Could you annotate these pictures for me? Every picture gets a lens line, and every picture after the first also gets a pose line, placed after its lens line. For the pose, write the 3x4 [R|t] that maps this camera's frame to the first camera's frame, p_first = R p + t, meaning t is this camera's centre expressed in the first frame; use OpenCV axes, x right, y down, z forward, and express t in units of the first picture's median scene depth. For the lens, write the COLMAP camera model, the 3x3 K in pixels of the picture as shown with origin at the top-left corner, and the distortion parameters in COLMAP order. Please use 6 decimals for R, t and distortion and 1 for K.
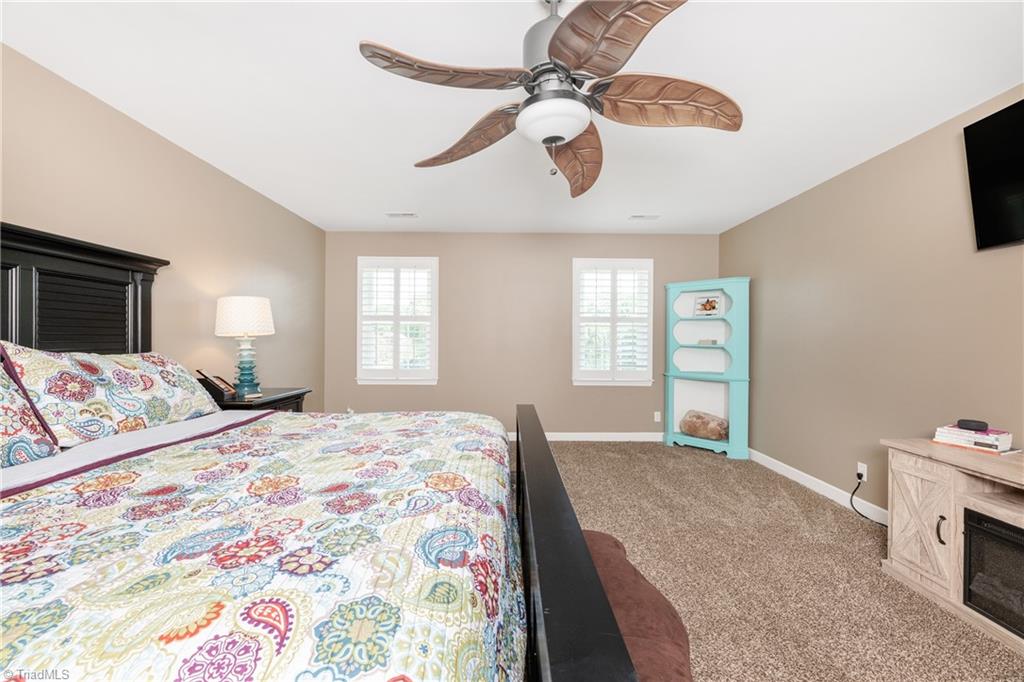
lens RADIAL K [[413.6, 0, 509.0], [0, 413.6, 339.4], [0, 0, 1]] dist [0.002005, -0.000454]
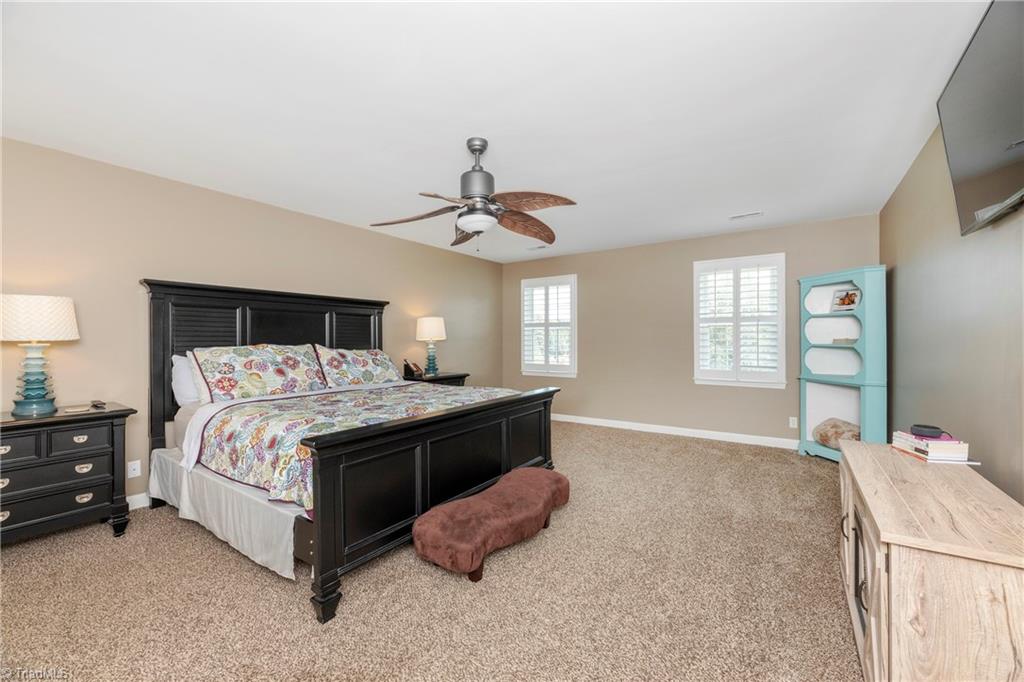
lens RADIAL K [[413.6, 0, 509.0], [0, 413.6, 339.4], [0, 0, 1]] dist [0.002005, -0.000454]
pose [[0.814177, -0.010996, -0.580512, 0.547760], [0.009826, 0.999938, -0.005160, -0.000133], [0.580533, -0.001503, 0.814235, -0.172118]]
